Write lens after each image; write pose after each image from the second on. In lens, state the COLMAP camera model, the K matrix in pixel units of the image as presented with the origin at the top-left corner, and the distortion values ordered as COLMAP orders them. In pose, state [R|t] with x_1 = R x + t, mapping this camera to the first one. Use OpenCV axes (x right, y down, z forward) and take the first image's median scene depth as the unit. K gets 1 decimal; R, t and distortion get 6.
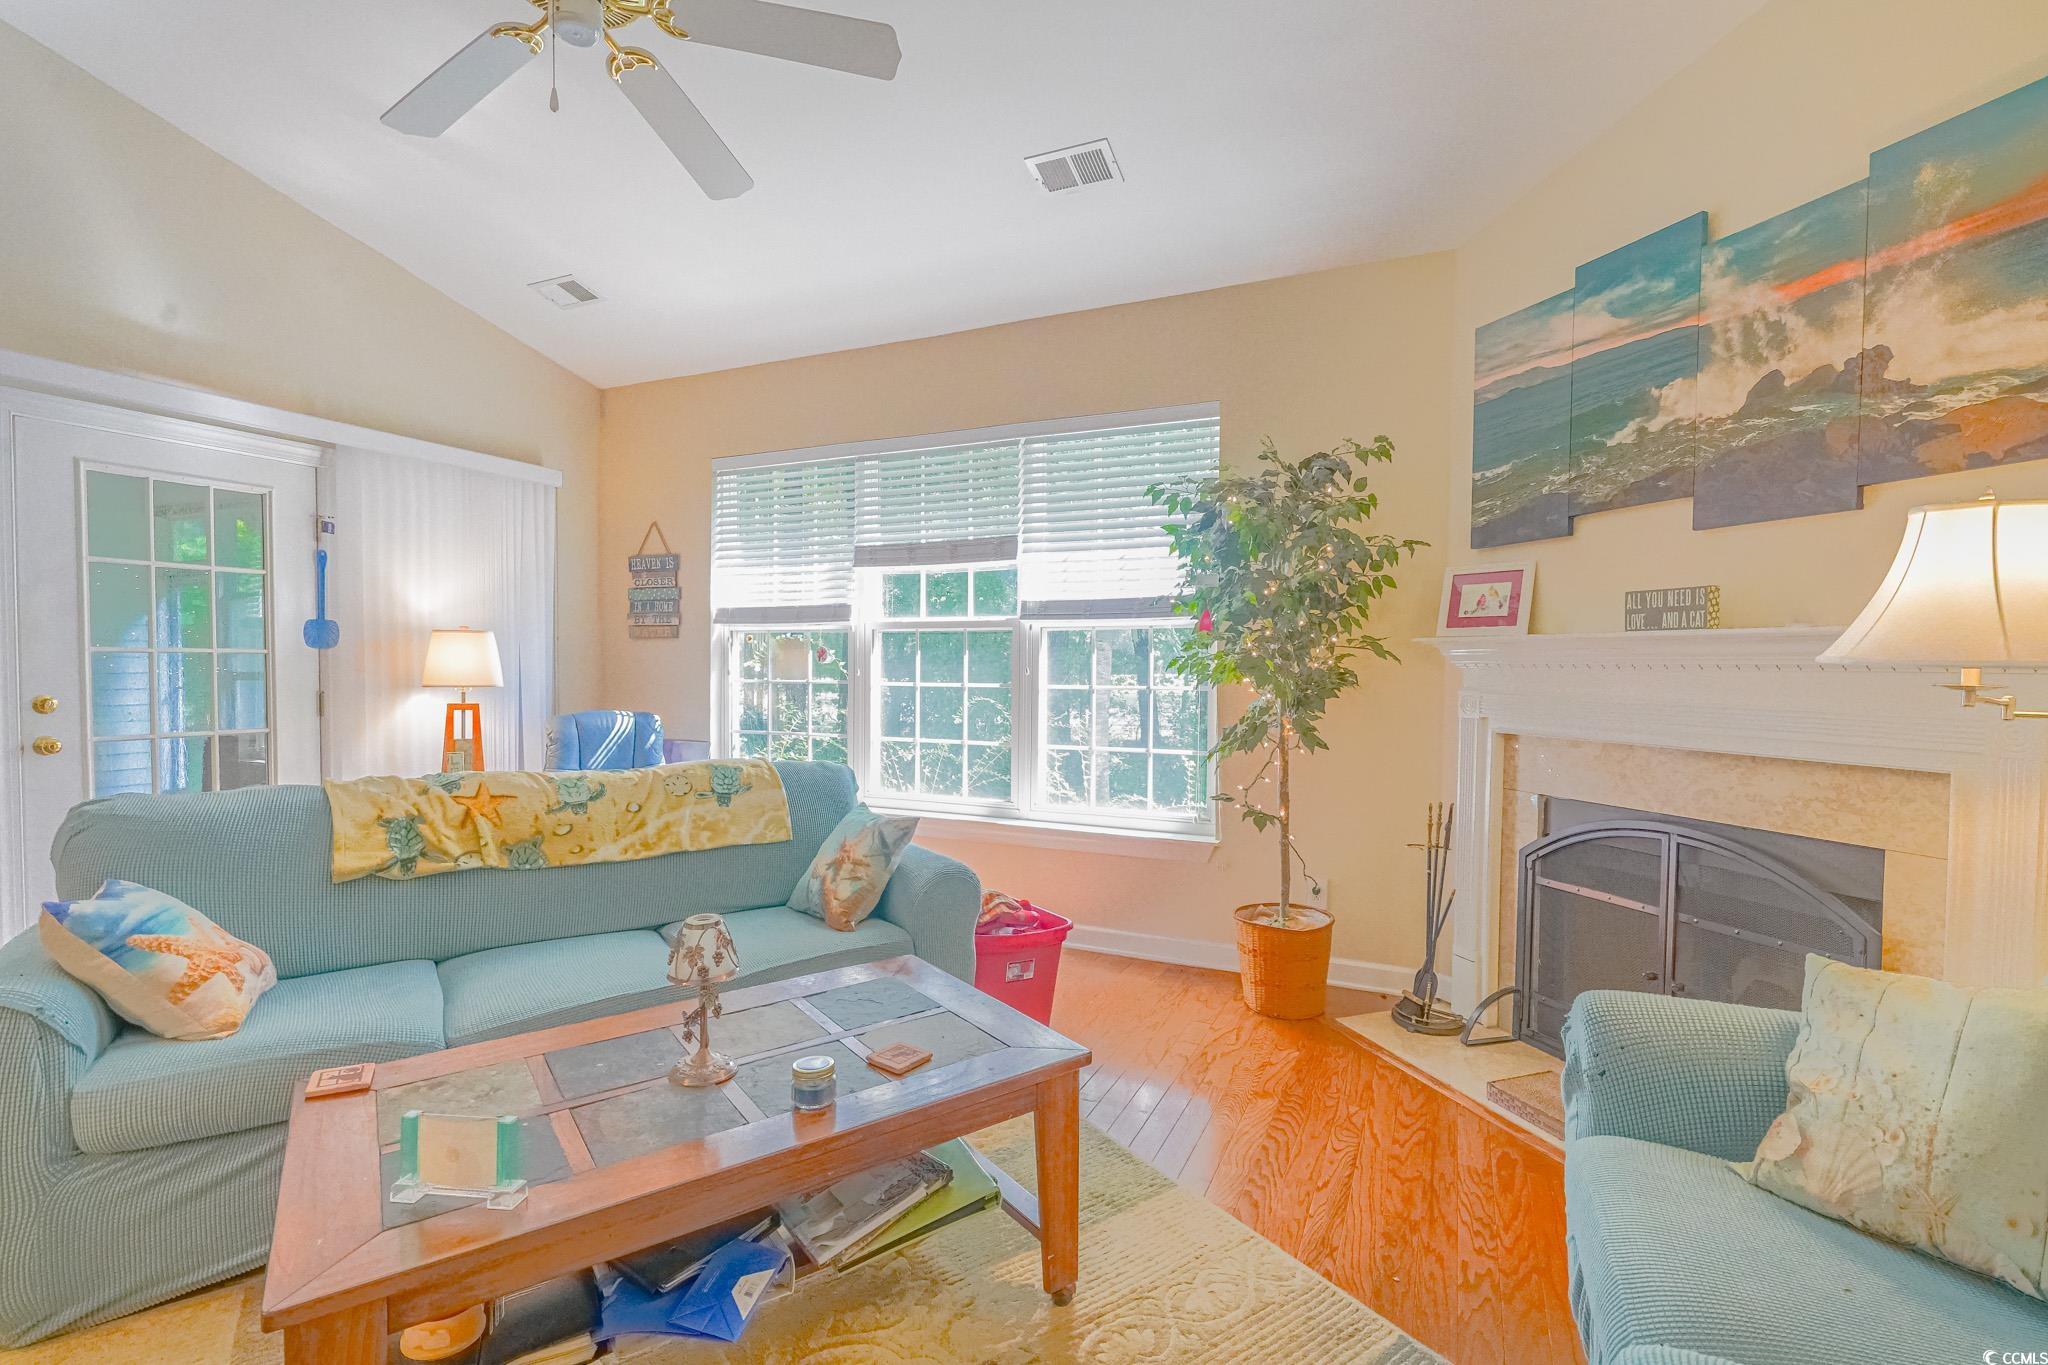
lens RADIAL K [[934.2, 0, 1029.6], [0, 934.2, 697.8], [0, 0, 1]] dist [-0.002228, 0.000278]
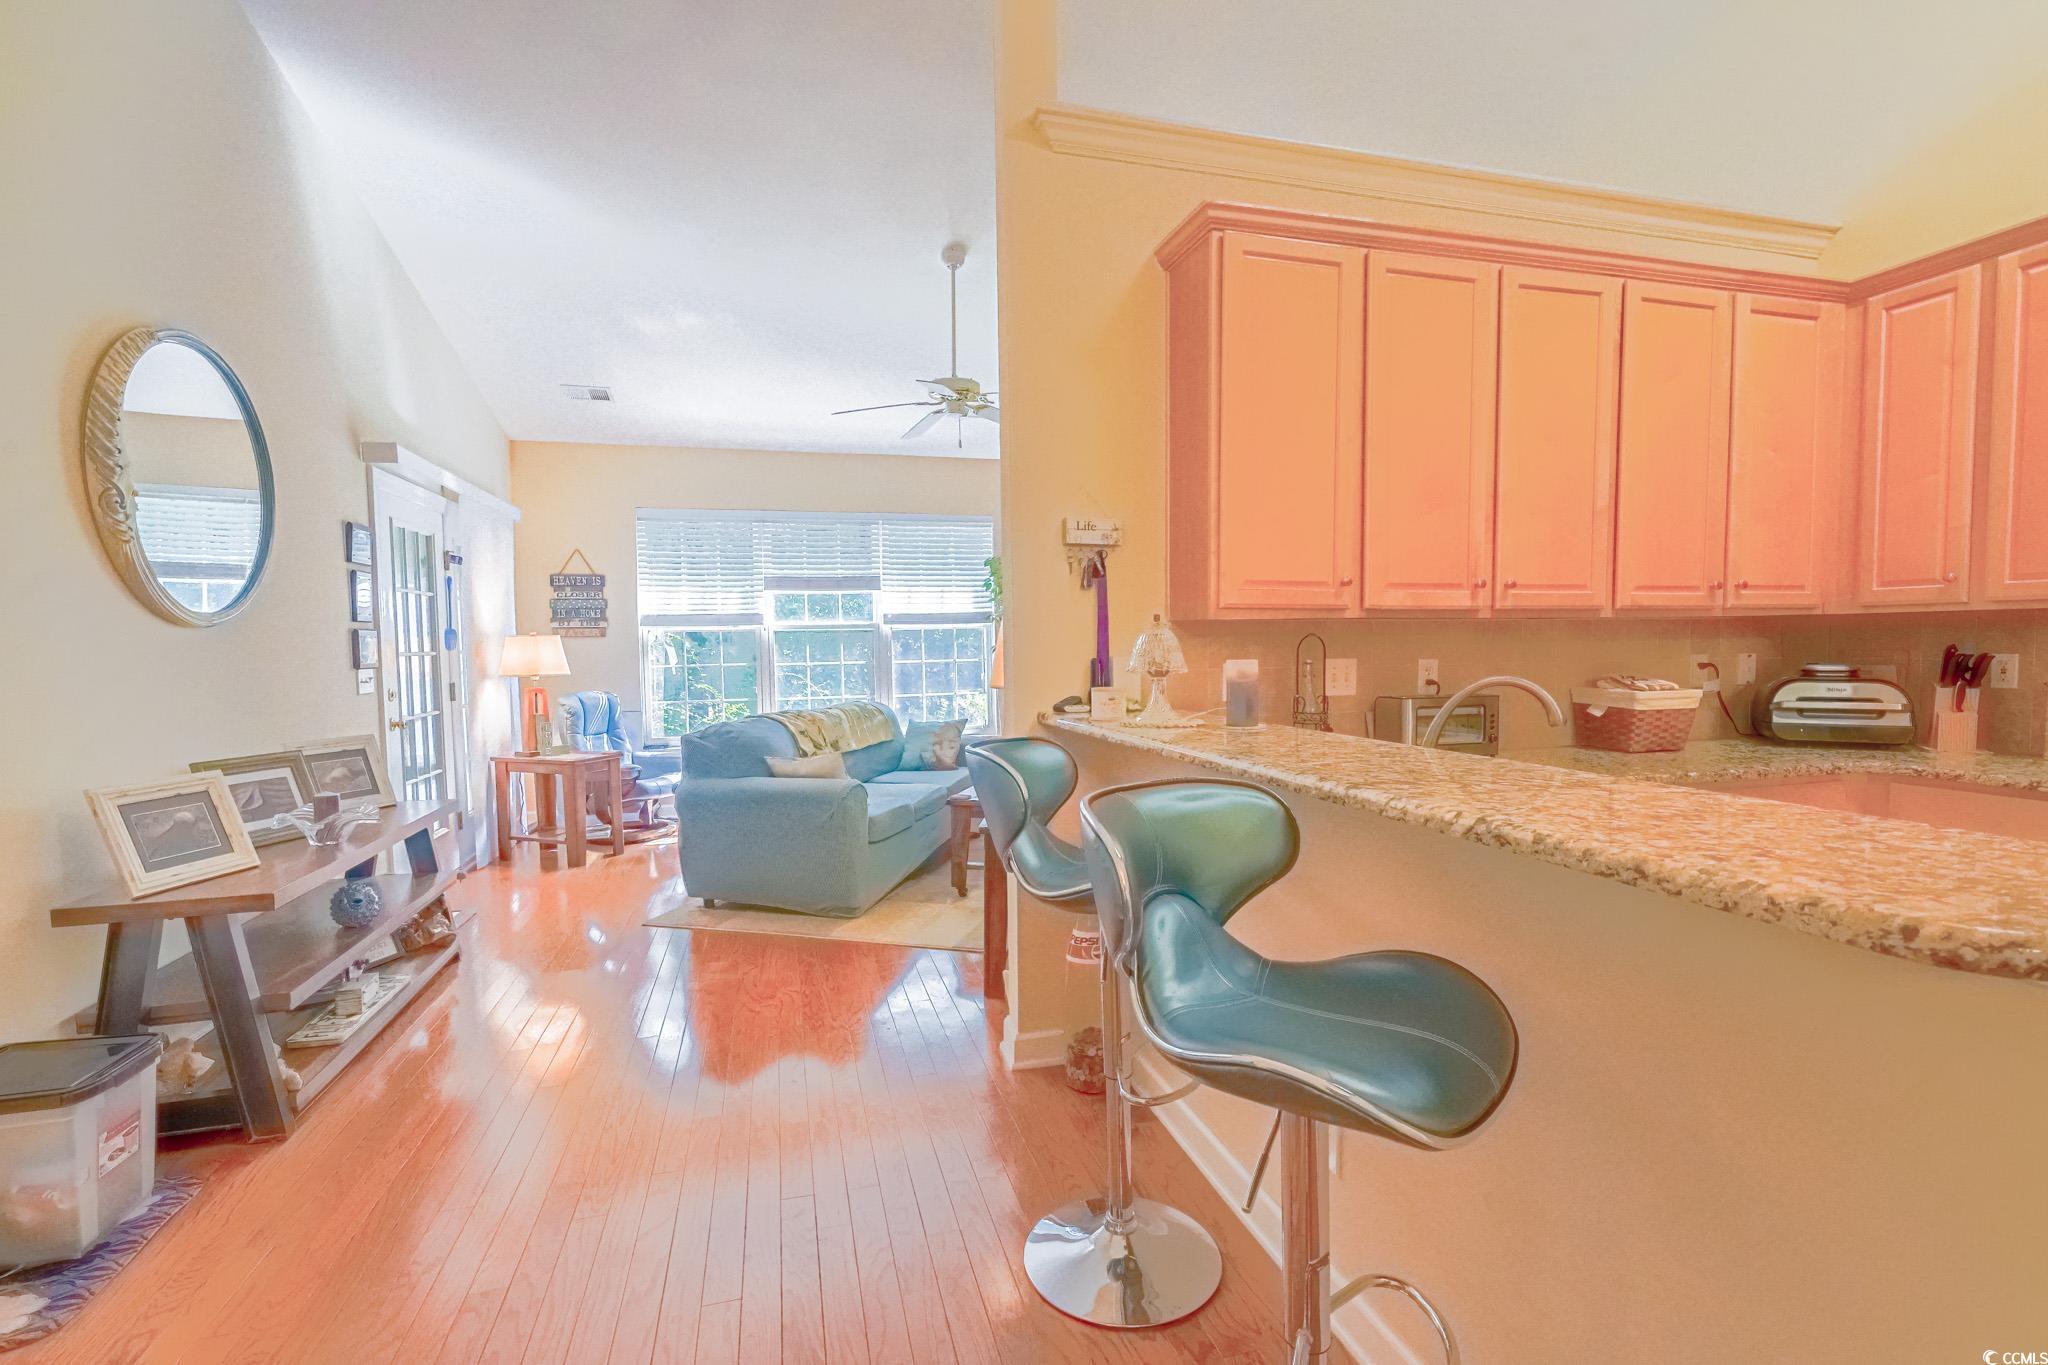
lens RADIAL K [[934.2, 0, 1018.2], [0, 934.2, 691.2], [0, 0, 1]] dist [-0.002228, 0.000278]
pose [[0.763536, -0.051247, 0.643729, -1.298864], [0.042170, 0.998675, 0.029485, 0.000748], [-0.644387, 0.004633, 0.764686, -0.695903]]
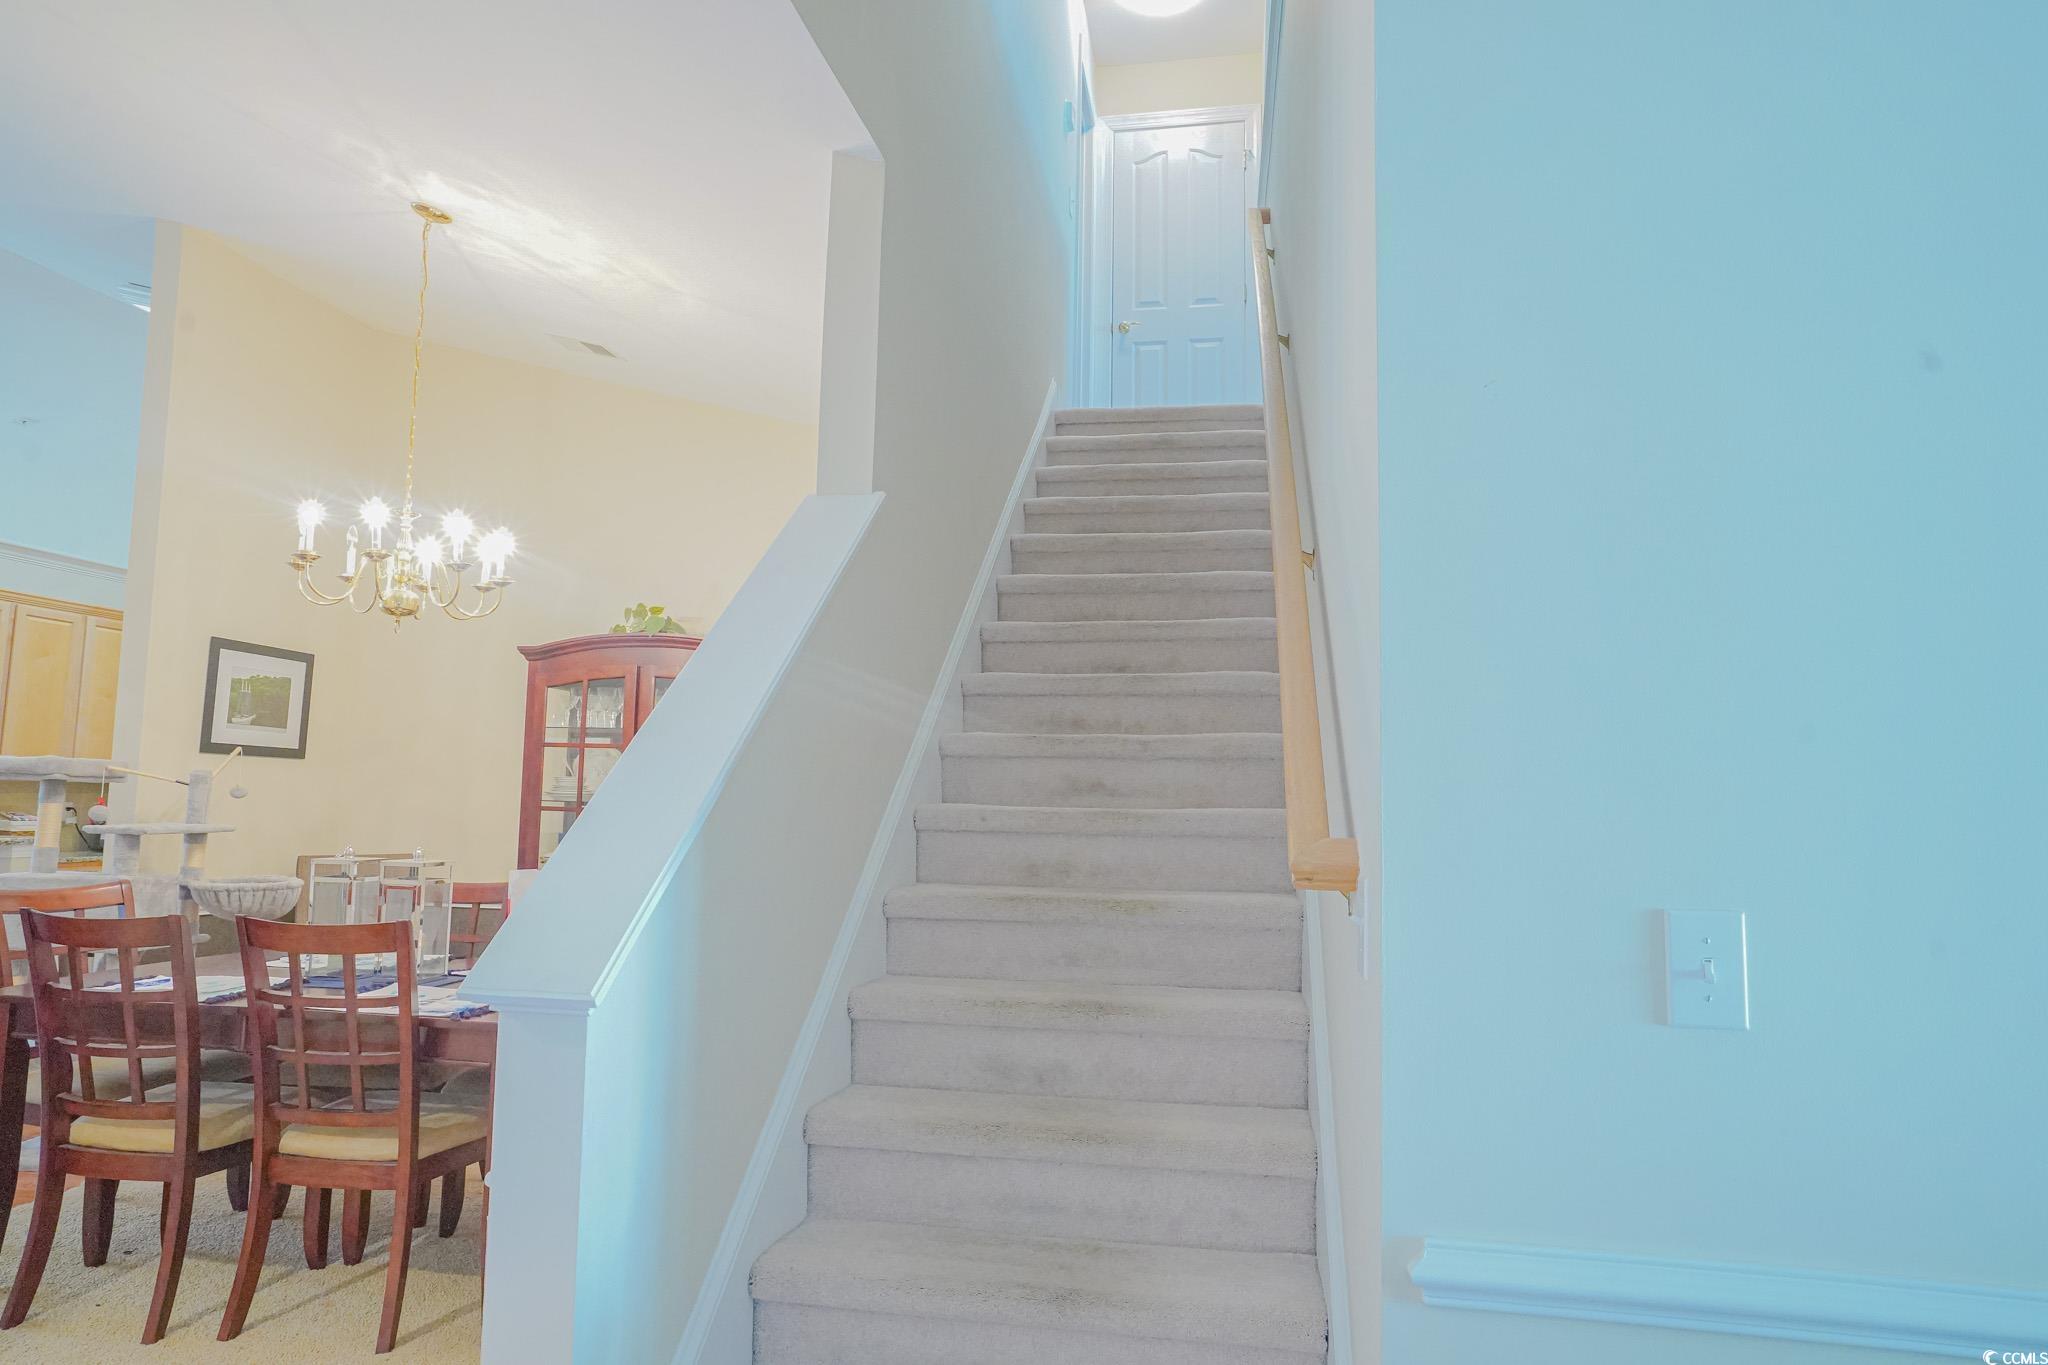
lens RADIAL K [[1237.7, 0, 1013.4], [0, 1237.7, 696.3], [0, 0, 1]] dist [0.000613, 0.003977]
pose [[-0.259649, 0.076448, 0.962672, -2.984211], [0.013207, 0.997050, -0.075616, 0.024570], [-0.965613, -0.006920, -0.259892, -1.603100]]
